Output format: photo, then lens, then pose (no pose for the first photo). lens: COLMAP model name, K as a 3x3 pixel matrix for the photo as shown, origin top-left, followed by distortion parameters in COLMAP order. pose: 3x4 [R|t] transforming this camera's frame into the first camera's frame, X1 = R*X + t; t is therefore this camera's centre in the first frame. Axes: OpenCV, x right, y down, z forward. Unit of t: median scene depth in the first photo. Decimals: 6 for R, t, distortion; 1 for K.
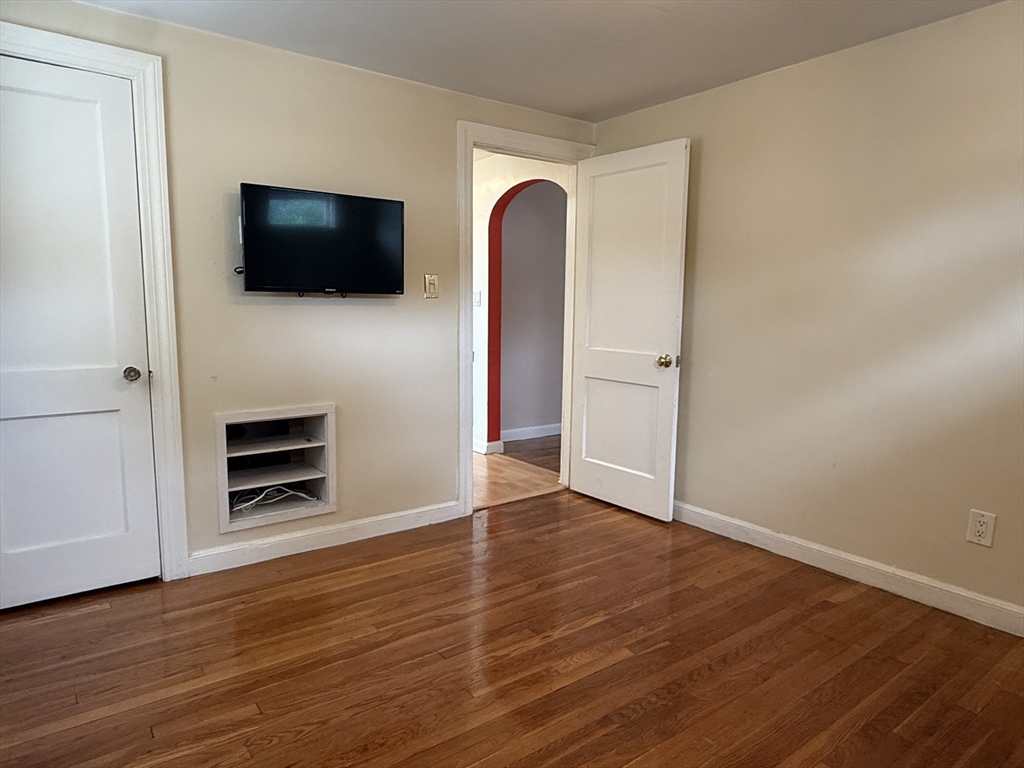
lens RADIAL K [[645.2, 0, 511.2], [0, 645.2, 384.0], [0, 0, 1]] dist [0.002136, -0.005149]
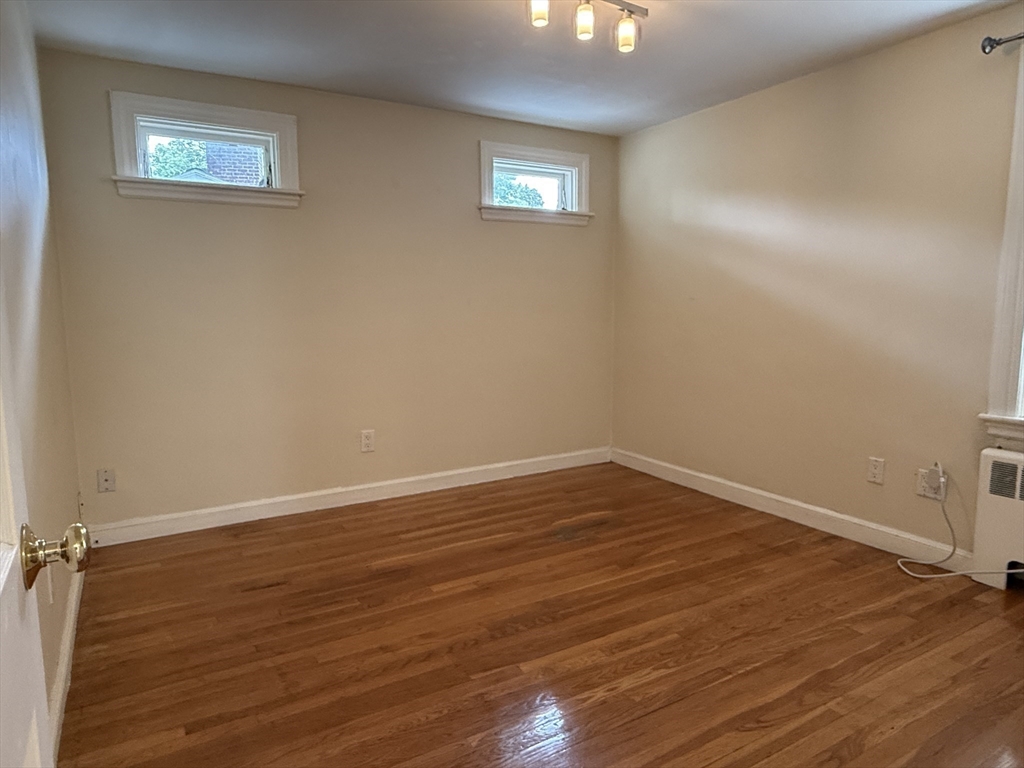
lens RADIAL K [[645.2, 0, 512.0], [0, 645.2, 384.1], [0, 0, 1]] dist [0.002136, -0.005149]
pose [[-0.994246, -0.018732, 0.105467, 0.109069], [0.008987, 0.966533, 0.256384, -0.221570], [-0.106740, 0.255857, -0.960804, 1.826663]]
